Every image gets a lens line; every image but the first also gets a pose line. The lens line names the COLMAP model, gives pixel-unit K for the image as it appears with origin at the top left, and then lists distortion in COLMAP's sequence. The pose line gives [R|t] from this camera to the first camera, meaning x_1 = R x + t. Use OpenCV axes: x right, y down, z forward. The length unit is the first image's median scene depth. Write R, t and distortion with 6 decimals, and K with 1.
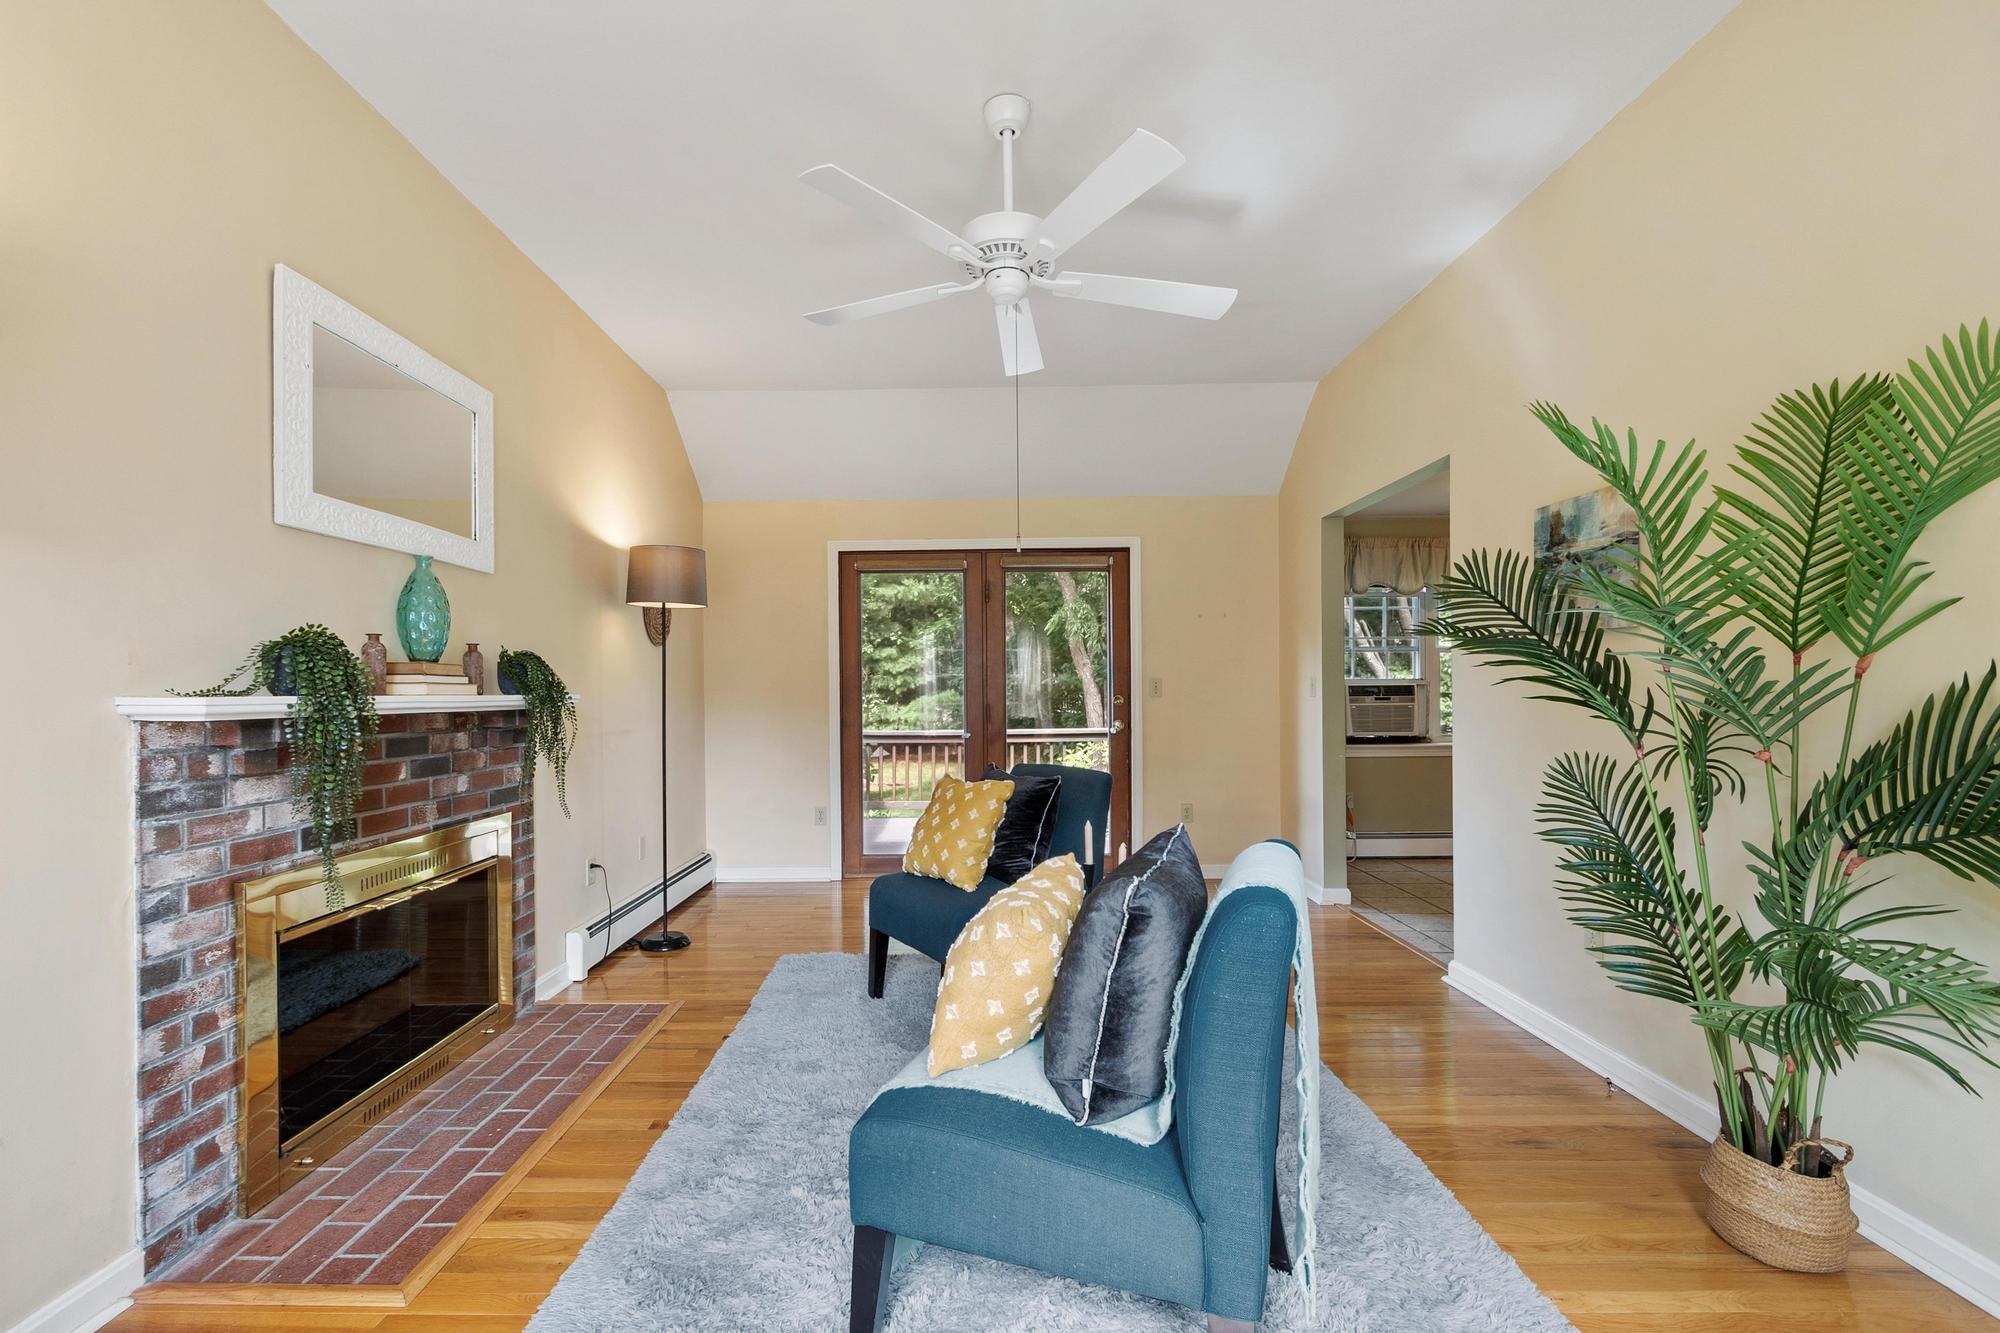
lens RADIAL K [[879.7, 0, 991.1], [0, 879.7, 682.1], [0, 0, 1]] dist [0.007799, -0.002426]
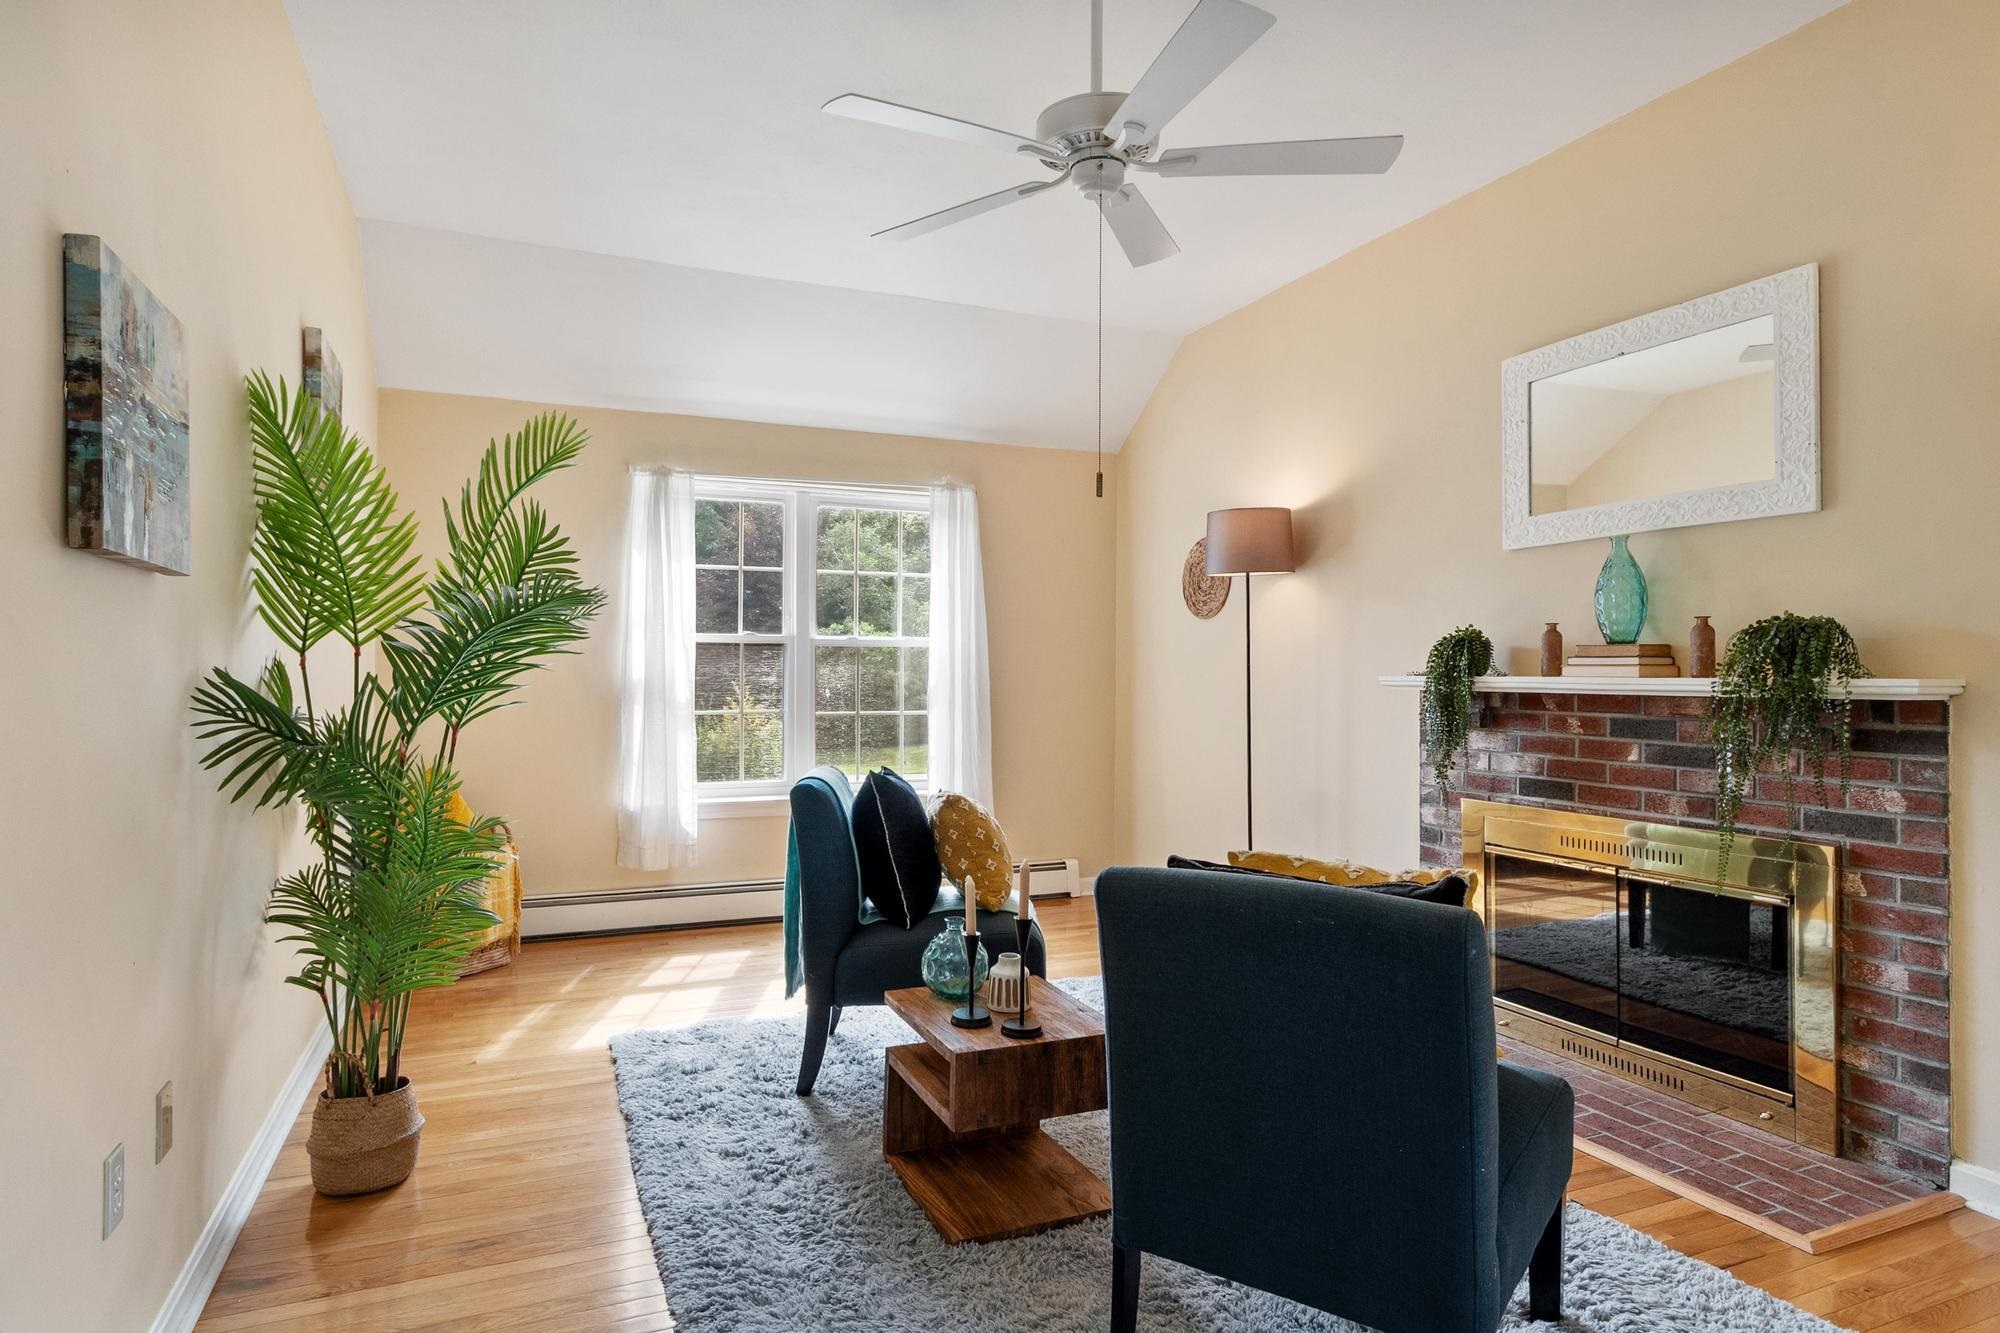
lens RADIAL K [[1106.6, 0, 1000.0], [0, 1106.6, 668.3], [0, 0, 1]] dist [0.000618, 0.000063]
pose [[-0.913406, 0.003439, -0.407035, 0.515298], [0.007781, 0.999929, -0.009013, 0.010866], [0.406975, -0.011400, -0.913368, 1.900106]]
